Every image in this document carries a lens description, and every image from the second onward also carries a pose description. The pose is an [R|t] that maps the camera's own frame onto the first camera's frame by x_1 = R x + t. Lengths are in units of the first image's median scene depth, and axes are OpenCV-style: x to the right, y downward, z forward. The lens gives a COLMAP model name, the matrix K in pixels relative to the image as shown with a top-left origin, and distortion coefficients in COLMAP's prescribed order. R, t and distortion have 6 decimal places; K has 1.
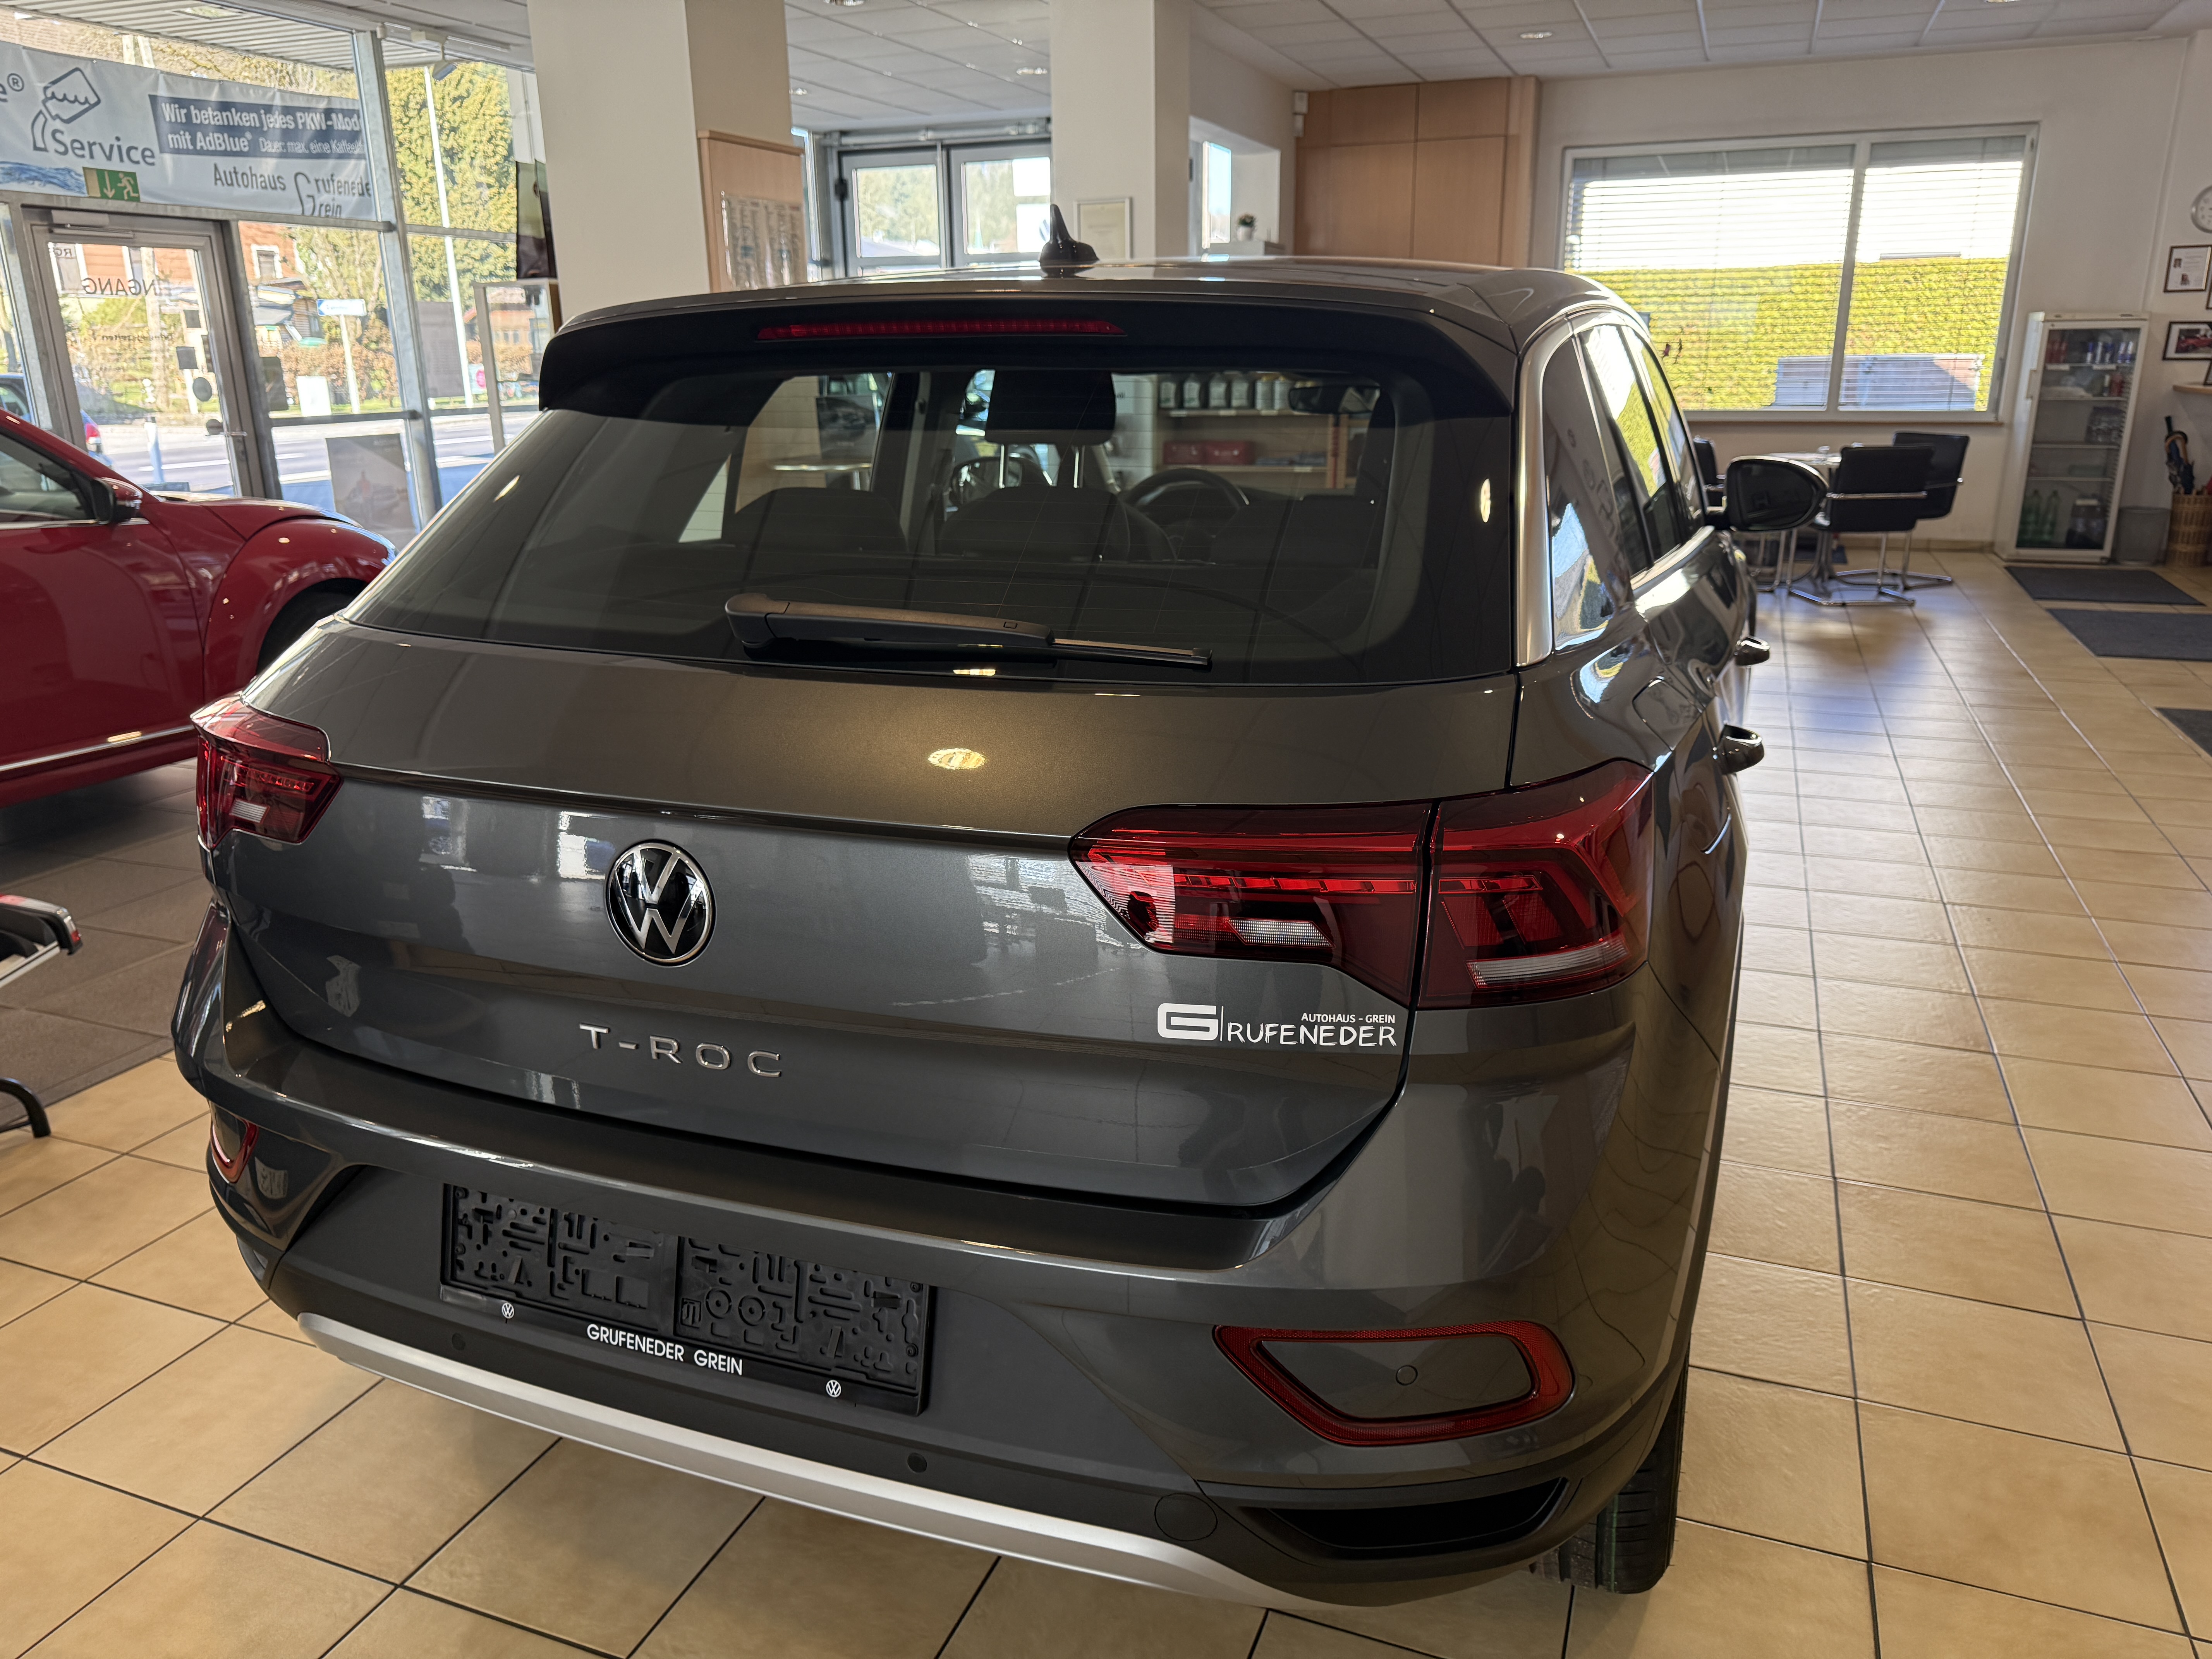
lens RADIAL K [[1581.4, 0, 1119.1], [0, 1581.4, 839.2], [0, 0, 1]] dist [0.004058, -0.007693]
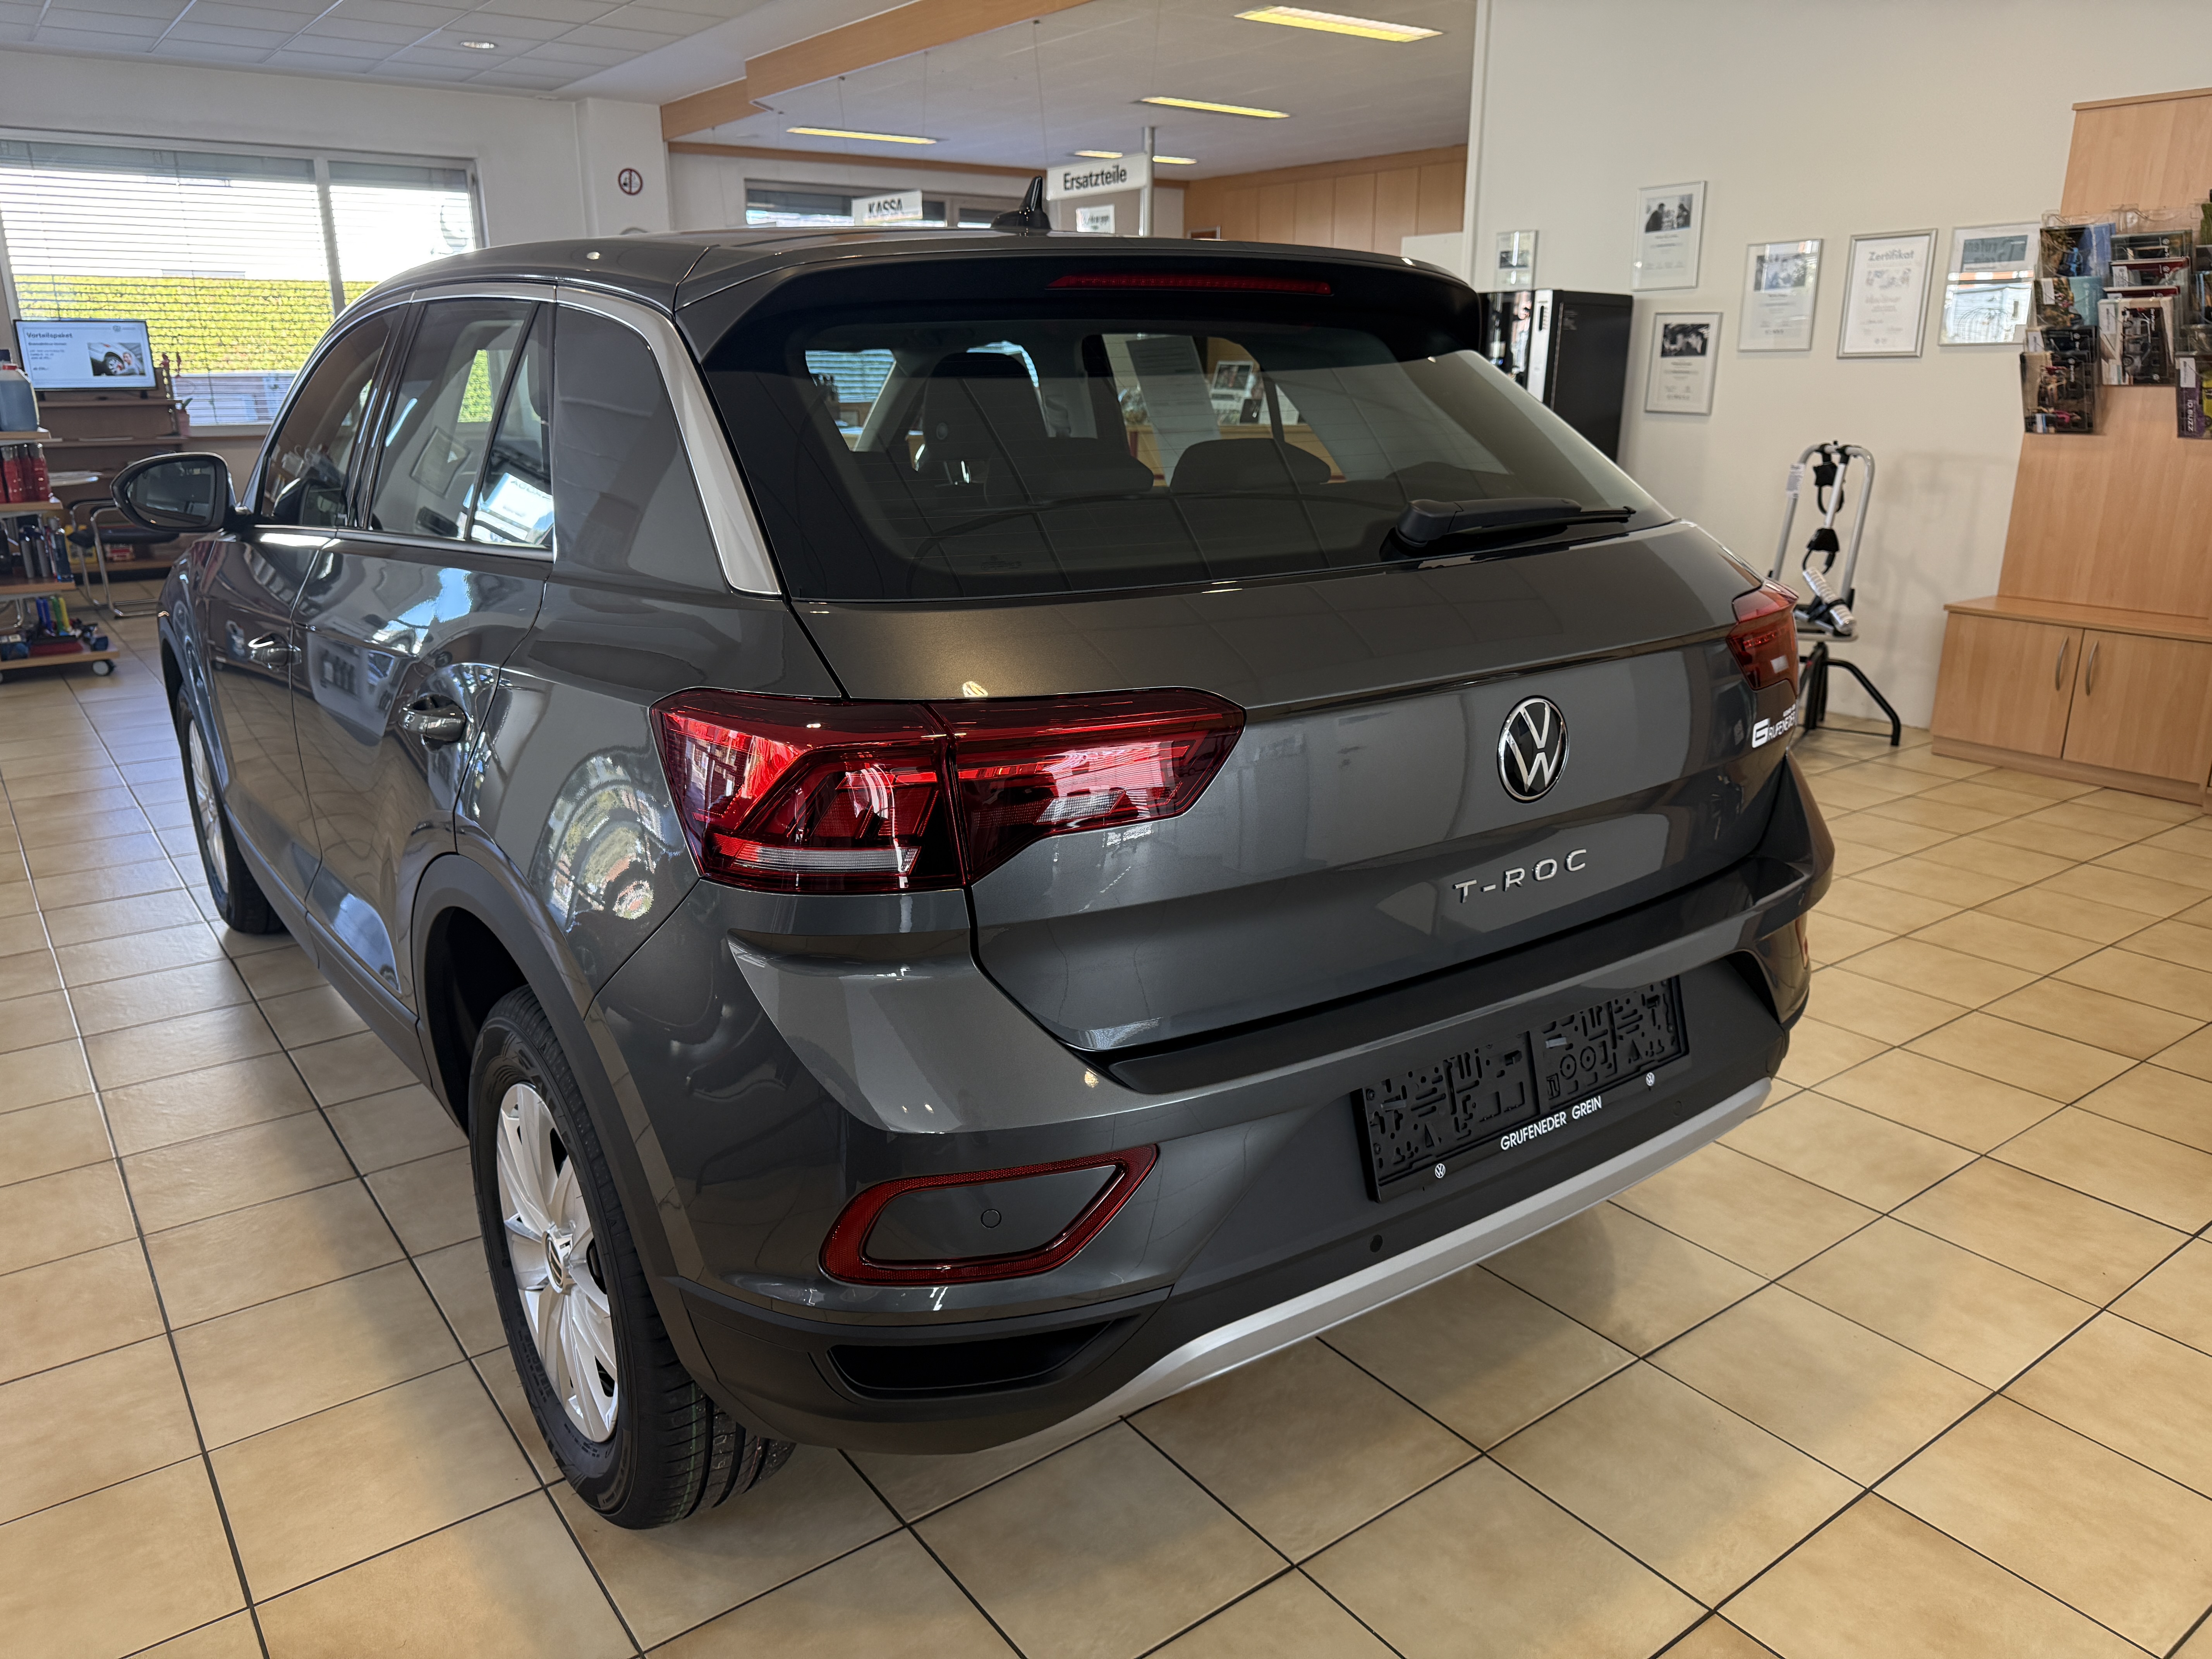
lens RADIAL K [[1581.4, 0, 1117.4], [0, 1581.4, 827.6], [0, 0, 1]] dist [0.004058, -0.007693]
pose [[0.536836, -0.226515, 0.812710, -1.332543], [0.243745, 0.963848, 0.107633, -0.099388], [-0.807710, 0.140313, 0.572641, 0.523487]]
